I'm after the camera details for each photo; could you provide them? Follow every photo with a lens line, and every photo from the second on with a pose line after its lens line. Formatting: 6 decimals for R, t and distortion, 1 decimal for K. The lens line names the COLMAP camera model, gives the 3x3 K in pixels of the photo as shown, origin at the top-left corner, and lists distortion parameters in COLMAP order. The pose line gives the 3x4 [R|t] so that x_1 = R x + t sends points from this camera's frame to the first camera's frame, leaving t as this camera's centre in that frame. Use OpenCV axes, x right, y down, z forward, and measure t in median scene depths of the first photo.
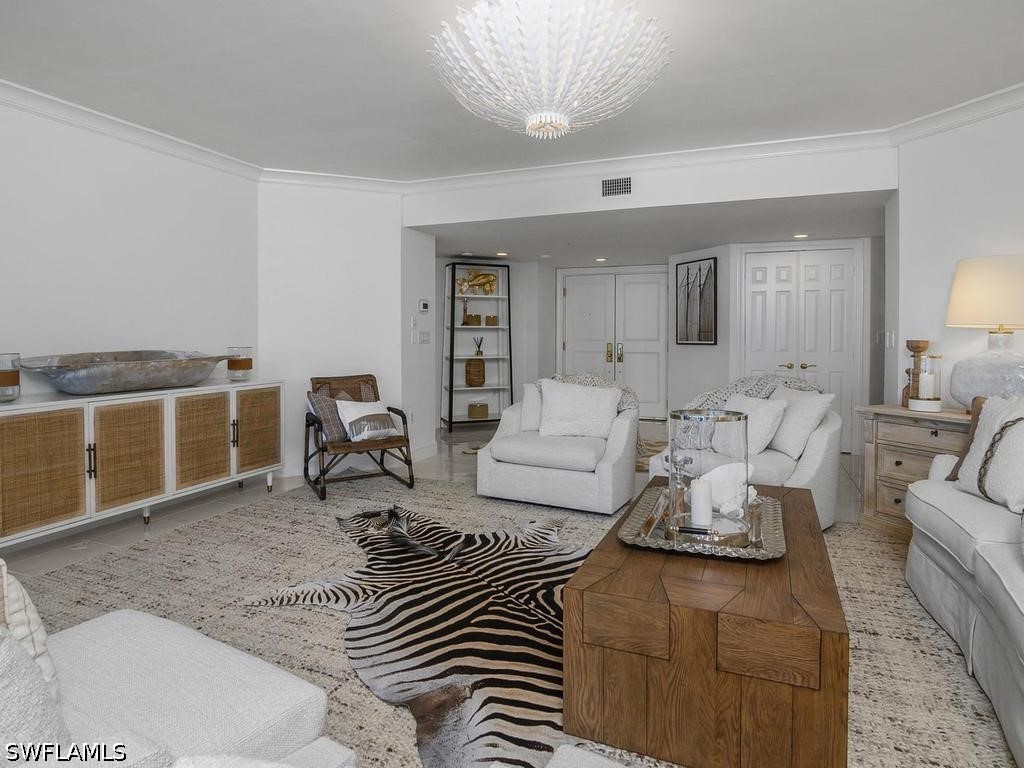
lens RADIAL K [[571.1, 0, 539.0], [0, 571.1, 351.6], [0, 0, 1]] dist [-0.019447, -0.001829]
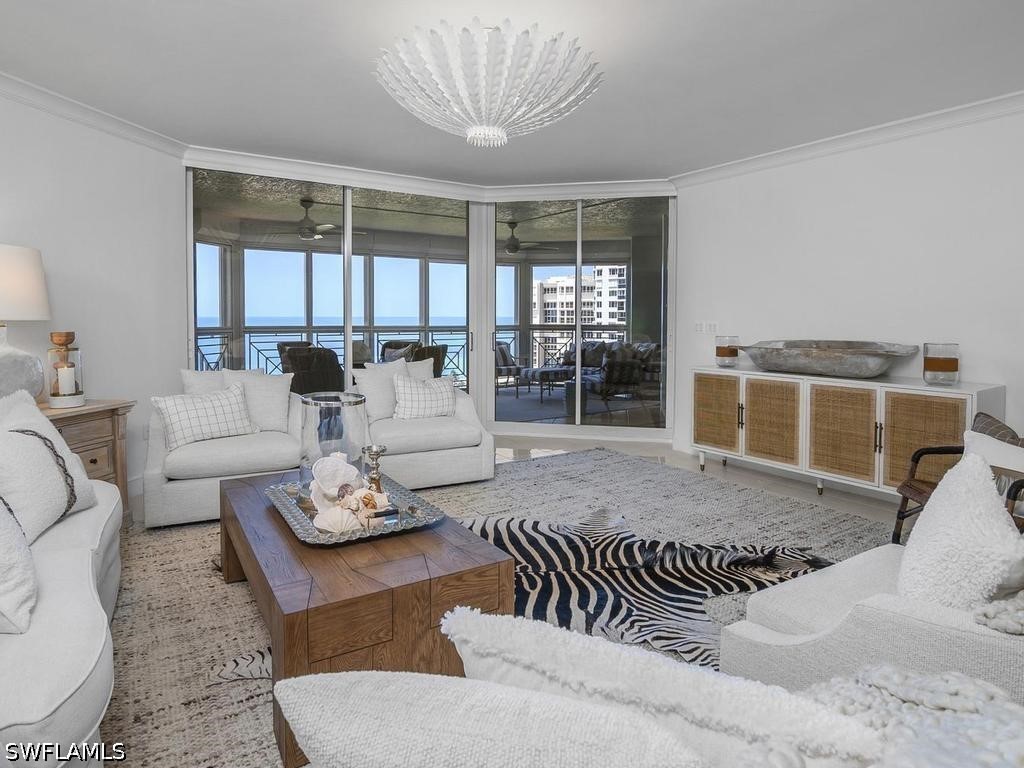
lens RADIAL K [[571.1, 0, 463.7], [0, 571.1, 336.4], [0, 0, 1]] dist [-0.019447, -0.001829]
pose [[-0.626640, 0.025295, -0.778898, 0.621366], [-0.022294, 0.998482, 0.050362, -0.049483], [0.778990, 0.048924, -0.625125, 1.149453]]
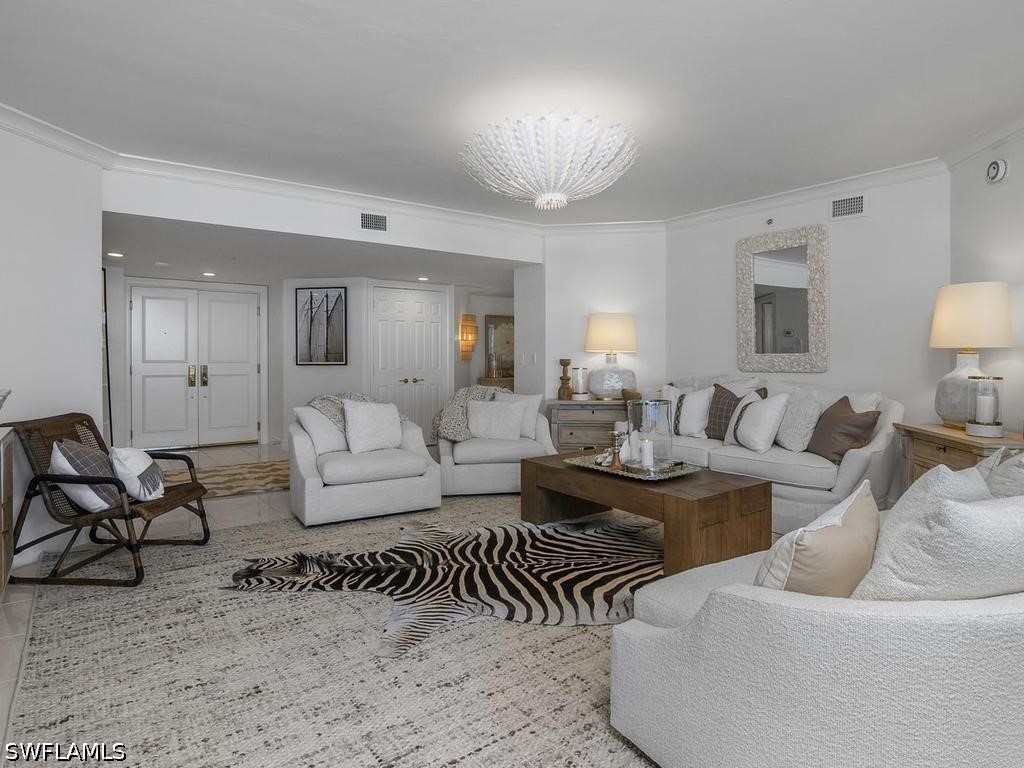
lens RADIAL K [[571.1, 0, 493.7], [0, 571.1, 361.2], [0, 0, 1]] dist [-0.019447, -0.001829]
pose [[0.549879, -0.008414, 0.835202, -0.831188], [0.026294, 0.999628, -0.007241, -0.006284], [-0.834830, 0.025943, 0.549896, 0.256944]]
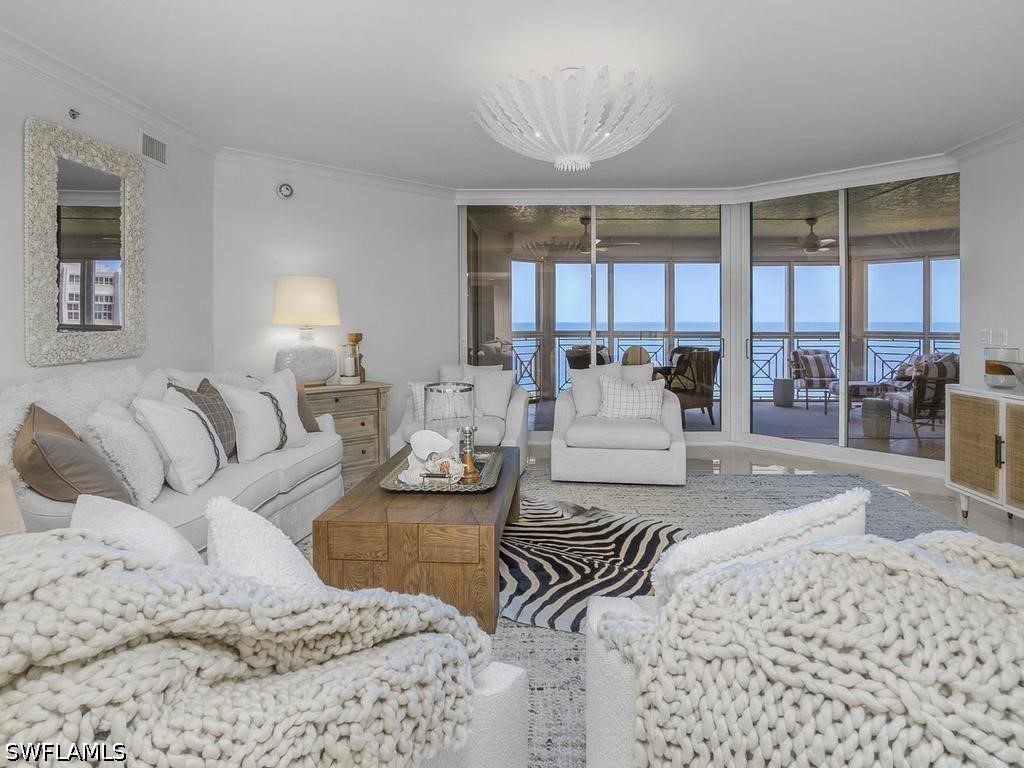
lens RADIAL K [[567.8, 0, 523.5], [0, 567.8, 327.3], [0, 0, 1]] dist [-0.017991, 0.000883]
pose [[-0.949341, 0.001575, -0.314244, 0.344922], [-0.009831, 0.999349, 0.034709, -0.060405], [0.314094, 0.036040, -0.948707, 1.473460]]
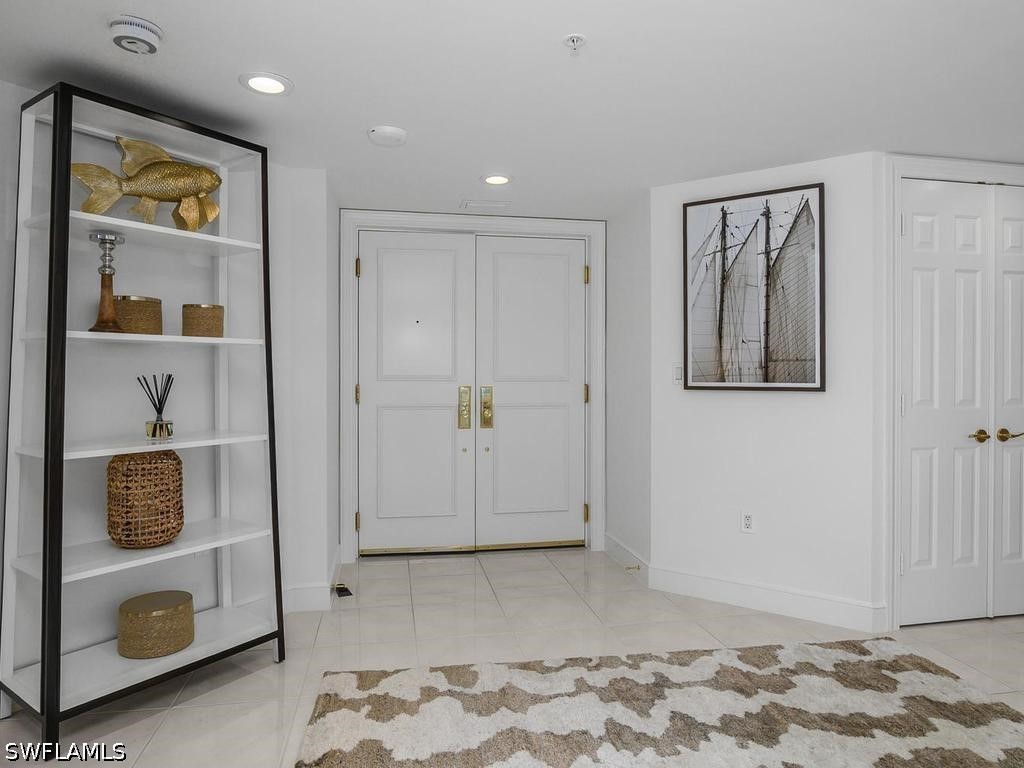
lens RADIAL K [[623.1, 0, 494.7], [0, 623.1, 374.9], [0, 0, 1]] dist [-0.027263, -0.000393]
pose [[0.866037, -0.004786, 0.499956, -0.231300], [0.015479, 0.999732, -0.017242, -0.034561], [-0.499739, 0.022671, 0.865879, 1.294789]]
